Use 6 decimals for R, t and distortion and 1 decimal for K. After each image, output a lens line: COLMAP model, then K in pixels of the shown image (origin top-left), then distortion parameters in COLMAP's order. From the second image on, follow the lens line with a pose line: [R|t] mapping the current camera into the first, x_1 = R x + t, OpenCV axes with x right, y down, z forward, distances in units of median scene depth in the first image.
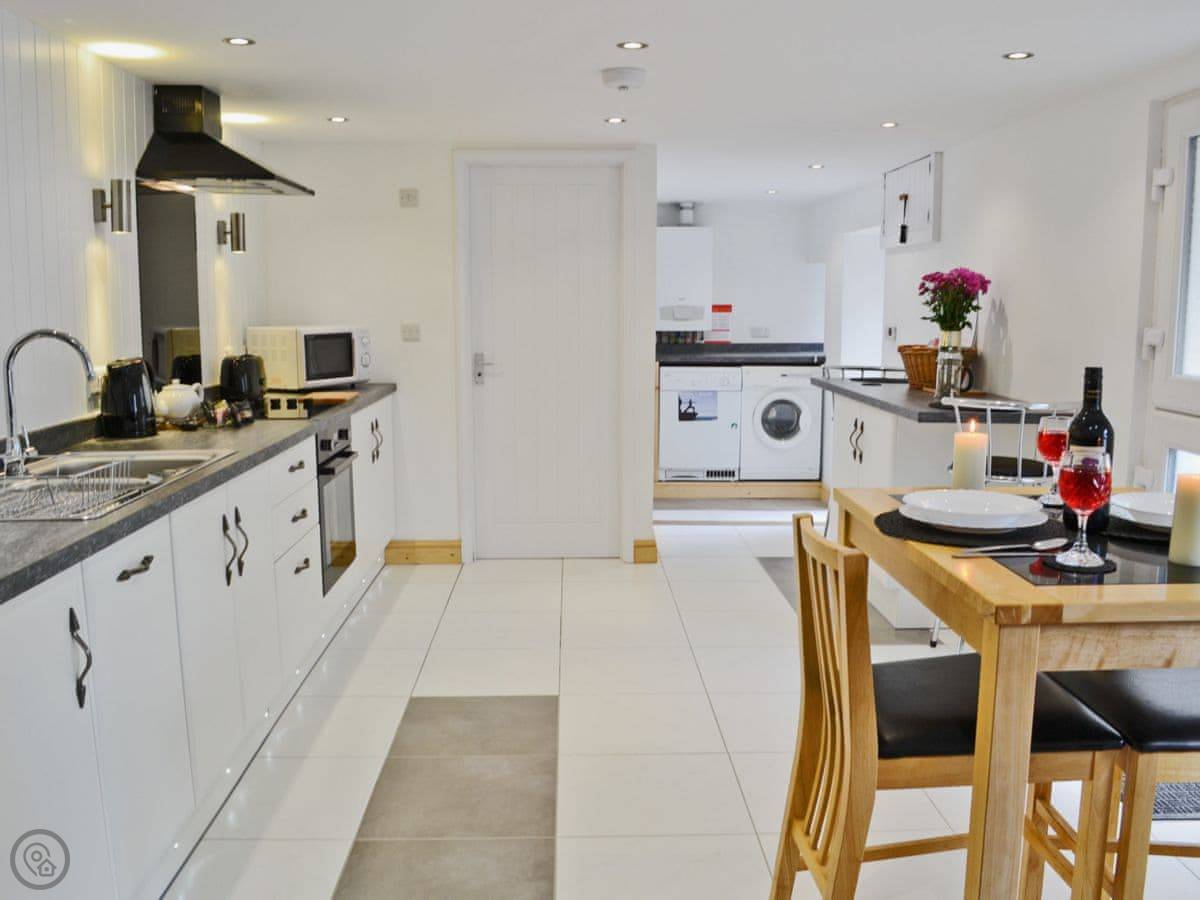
lens RADIAL K [[1058.5, 0, 555.1], [0, 1058.5, 455.8], [0, 0, 1]] dist [-0.070446, 0.003188]
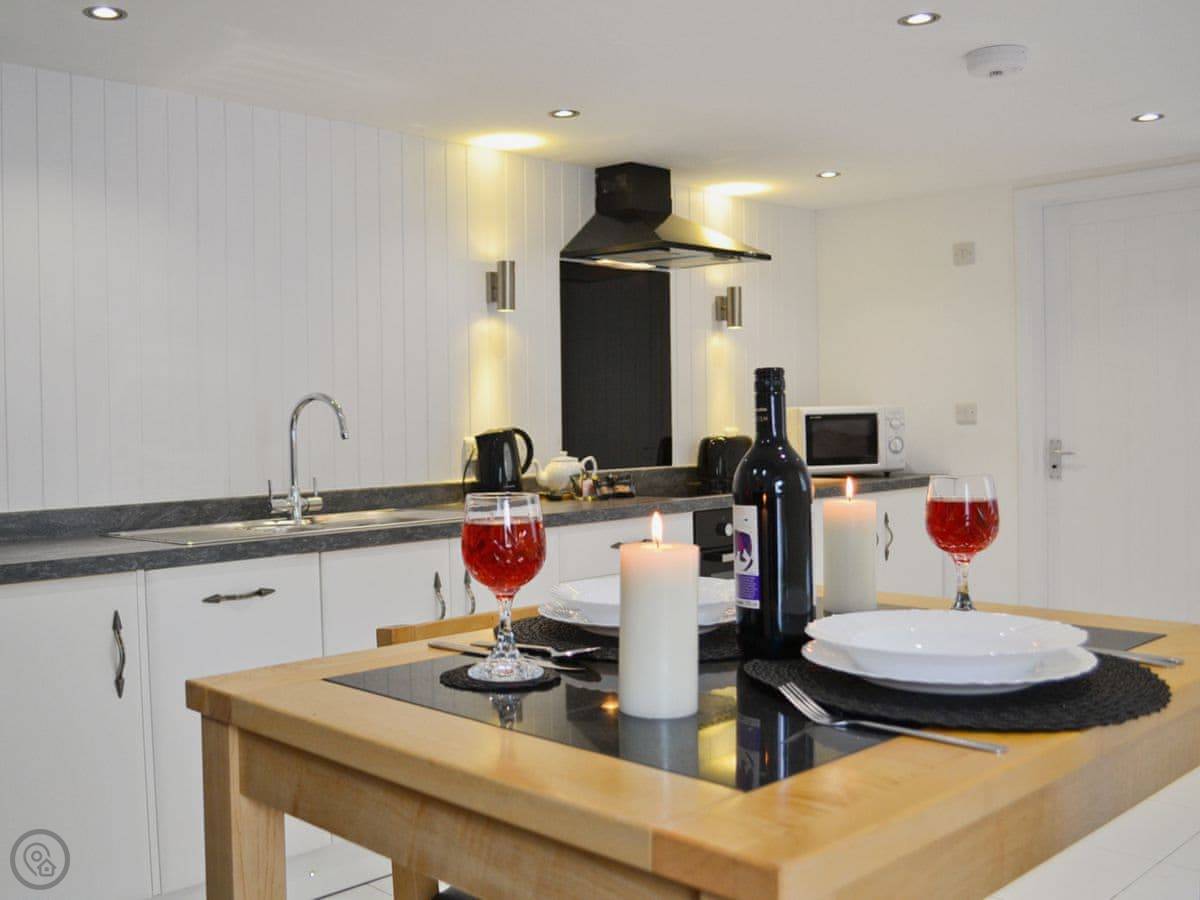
lens RADIAL K [[1180.3, 0, 600.0], [0, 1180.3, 450.0], [0, 0, 1]] dist [-0.065191, 0.012673]
pose [[0.694567, 0.003099, -0.719421, 0.444101], [-0.085008, 0.993339, -0.077792, 0.009920], [0.714388, 0.115188, 0.690204, 0.225291]]
